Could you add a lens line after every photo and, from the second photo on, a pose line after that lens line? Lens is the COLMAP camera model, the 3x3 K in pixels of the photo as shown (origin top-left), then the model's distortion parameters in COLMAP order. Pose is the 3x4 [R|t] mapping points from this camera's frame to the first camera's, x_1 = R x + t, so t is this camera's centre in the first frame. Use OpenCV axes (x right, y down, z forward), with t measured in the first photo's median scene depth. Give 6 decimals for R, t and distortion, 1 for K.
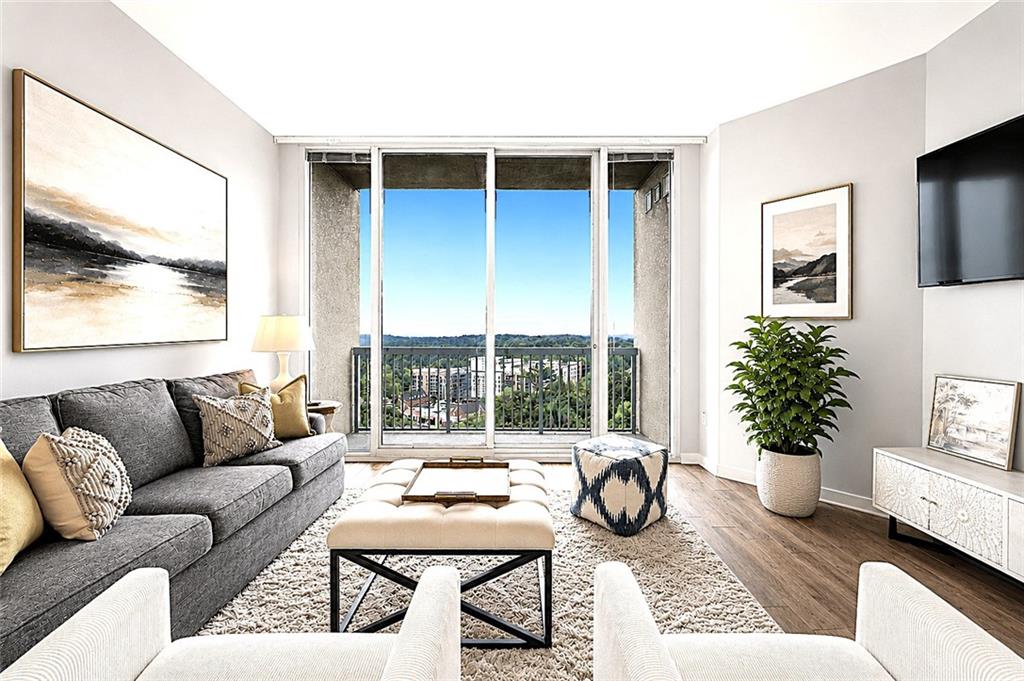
lens RADIAL K [[431.1, 0, 514.5], [0, 431.1, 325.0], [0, 0, 1]] dist [0.015365, 0.000144]
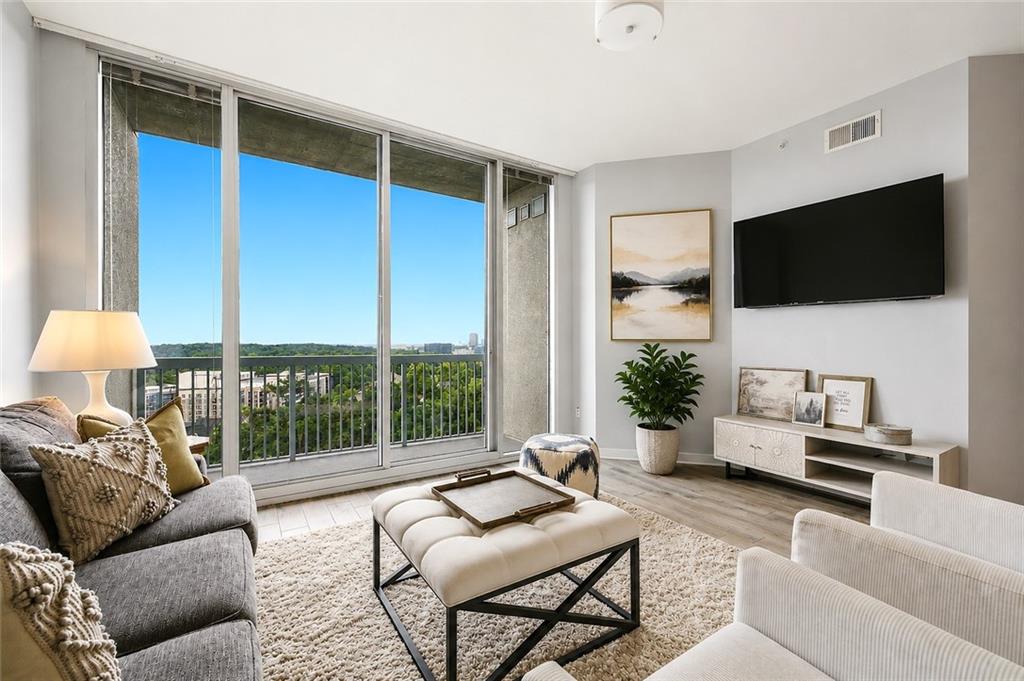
lens RADIAL K [[421.8, 0, 512.0], [0, 421.8, 340.5], [0, 0, 1]] dist [0.001592, 0.000178]
pose [[0.836558, 0.004540, 0.547860, -0.465585], [-0.012093, 0.999875, 0.010181, 0.015794], [-0.547745, -0.015142, 0.836508, 0.188731]]
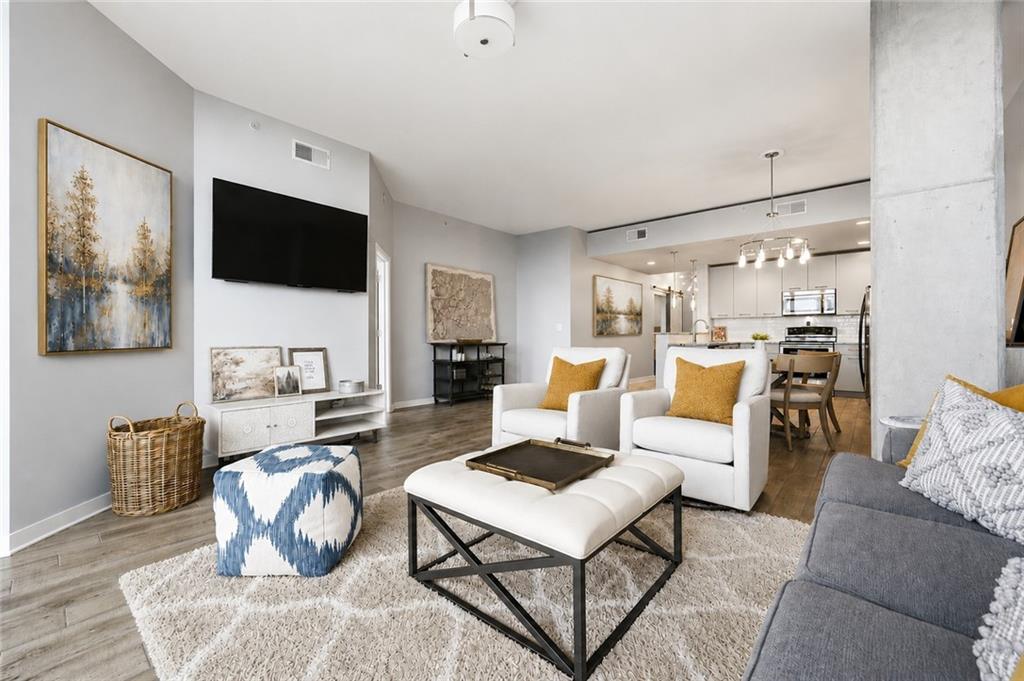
lens RADIAL K [[421.8, 0, 512.0], [0, 421.8, 340.5], [0, 0, 1]] dist [0.001592, 0.000178]
pose [[-0.774232, 0.000297, 0.632901, -0.497492], [-0.009497, 0.999882, -0.012088, 0.091359], [-0.632830, -0.015370, -0.774138, 1.282884]]
